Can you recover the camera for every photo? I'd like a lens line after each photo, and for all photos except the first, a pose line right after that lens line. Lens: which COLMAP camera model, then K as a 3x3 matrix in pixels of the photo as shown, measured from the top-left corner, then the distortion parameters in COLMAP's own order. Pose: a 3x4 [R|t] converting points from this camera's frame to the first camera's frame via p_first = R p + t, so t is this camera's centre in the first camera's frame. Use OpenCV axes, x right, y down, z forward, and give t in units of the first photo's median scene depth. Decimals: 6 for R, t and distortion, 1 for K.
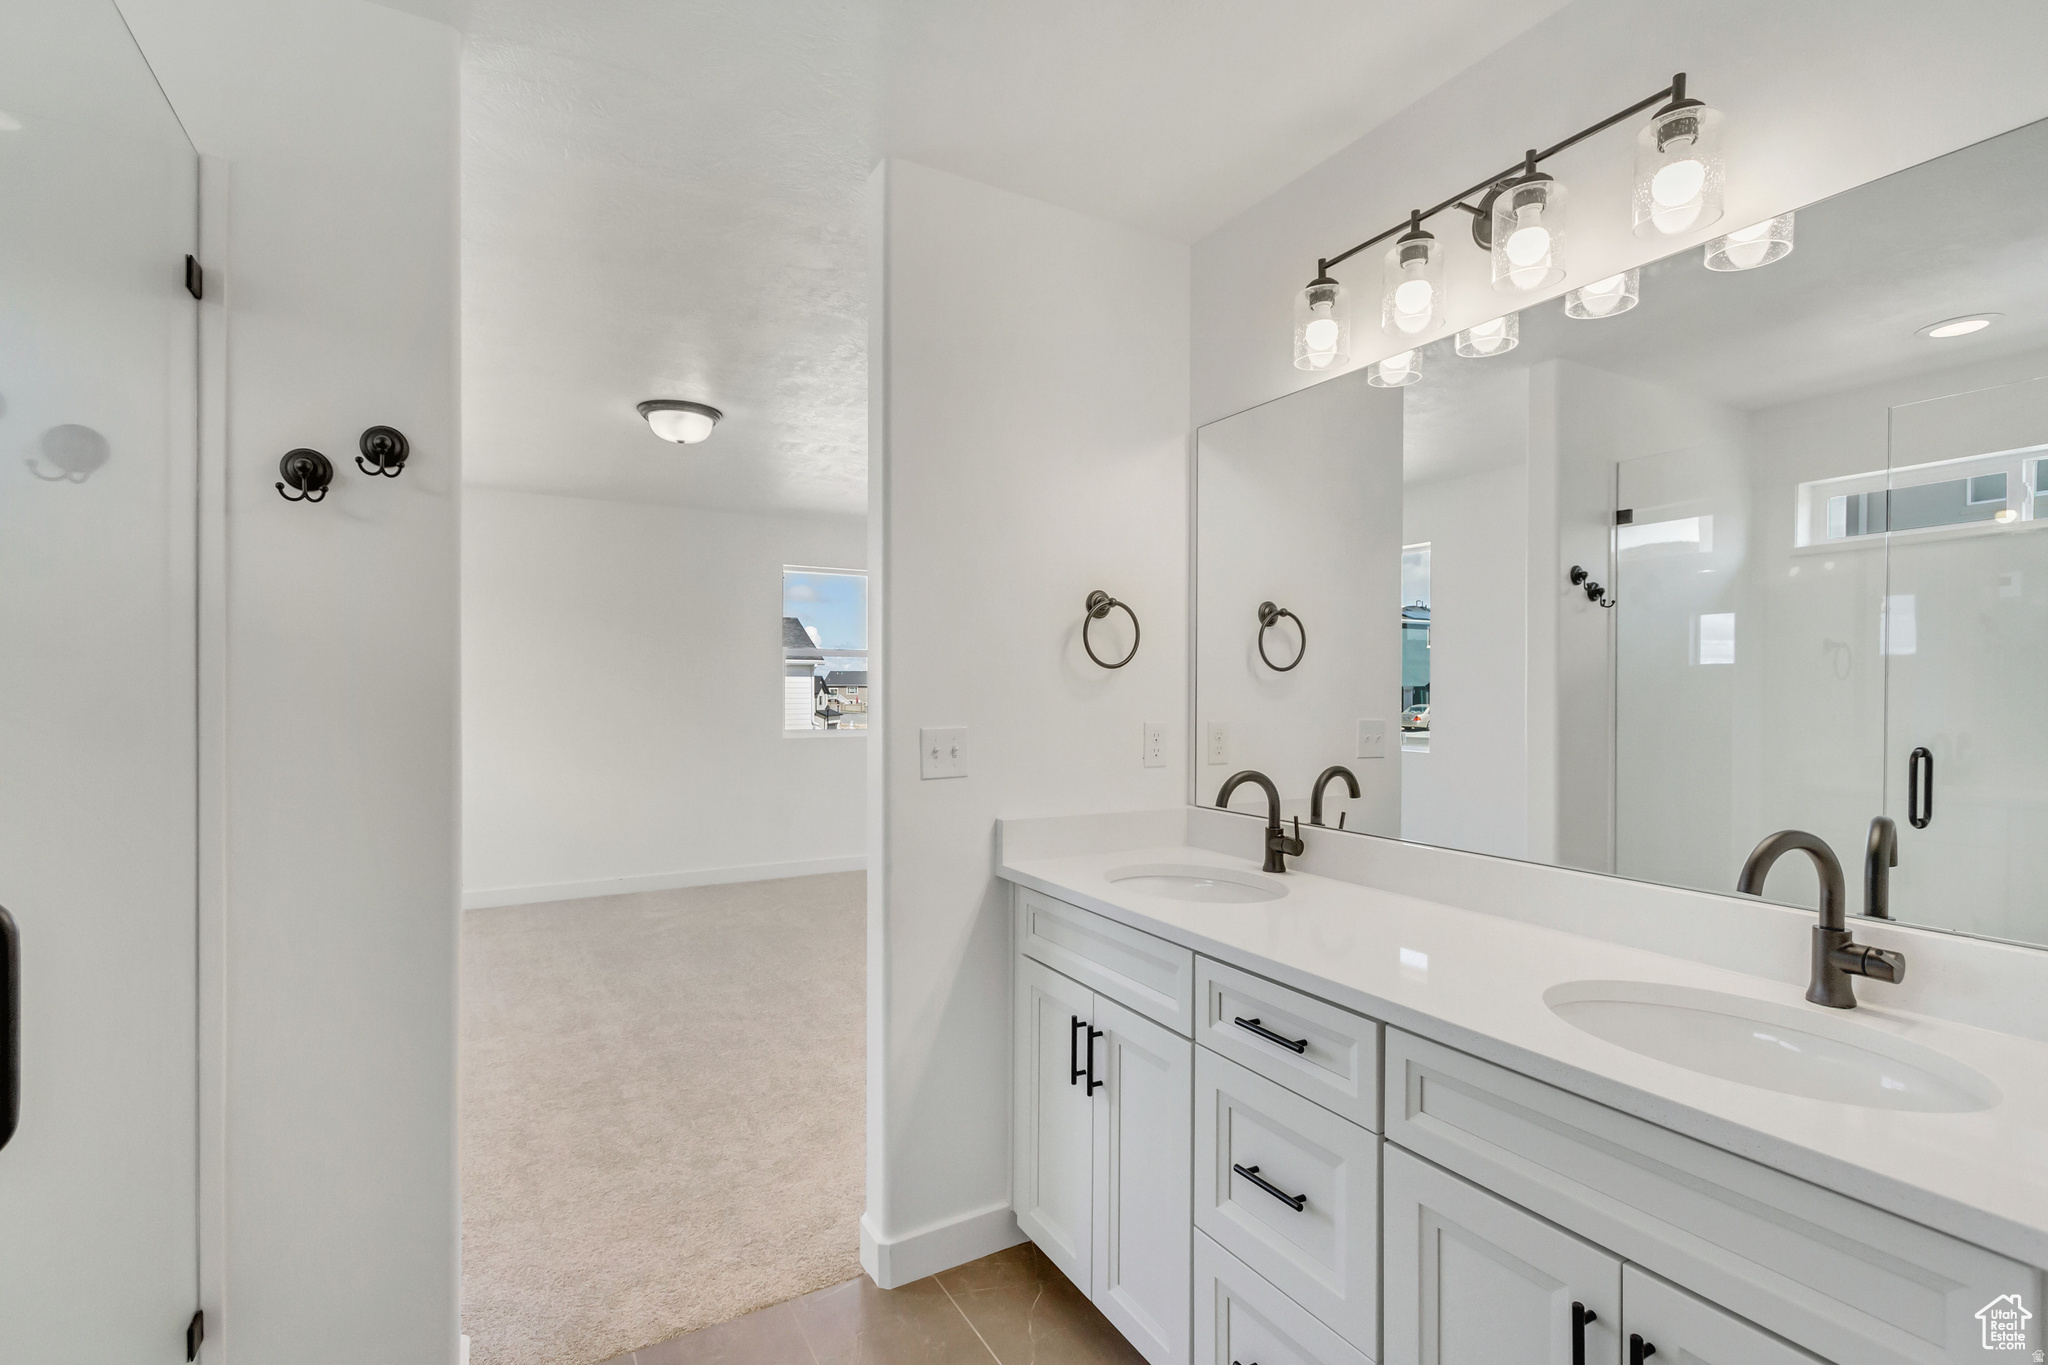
lens RADIAL K [[934.9, 0, 1025.8], [0, 934.9, 687.5], [0, 0, 1]] dist [0.003227, -0.000095]
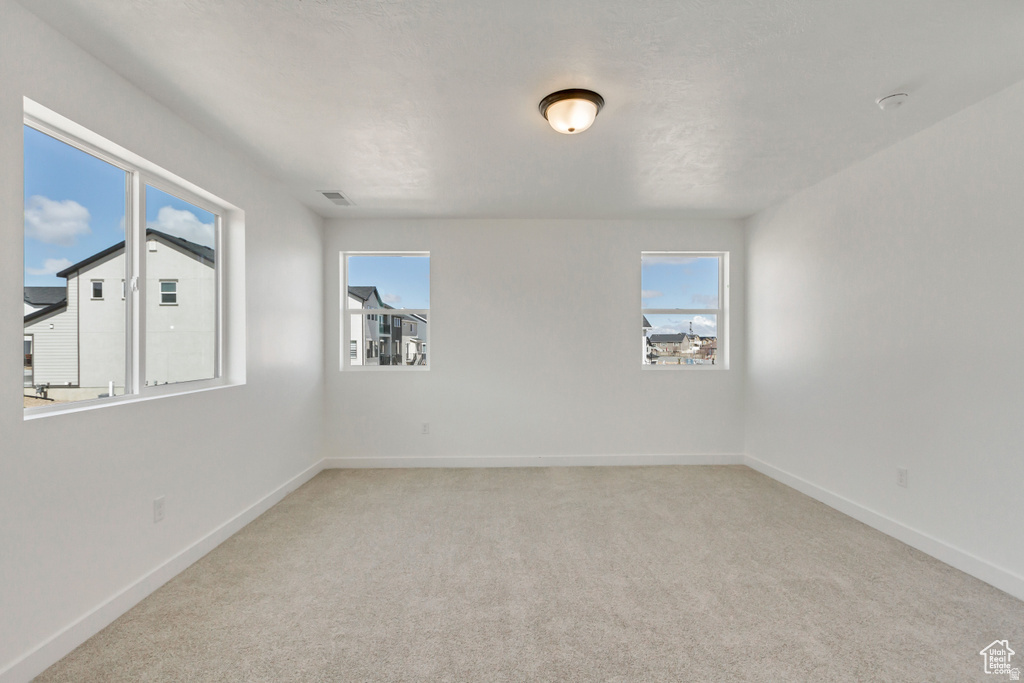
lens RADIAL K [[468.5, 0, 513.3], [0, 468.5, 343.9], [0, 0, 1]] dist [0.001943, 0.000040]
pose [[0.881328, -0.004137, -0.472486, -0.143224], [0.004551, 0.999990, -0.000267, 0.020296], [0.472482, -0.001915, 0.881338, 0.411468]]
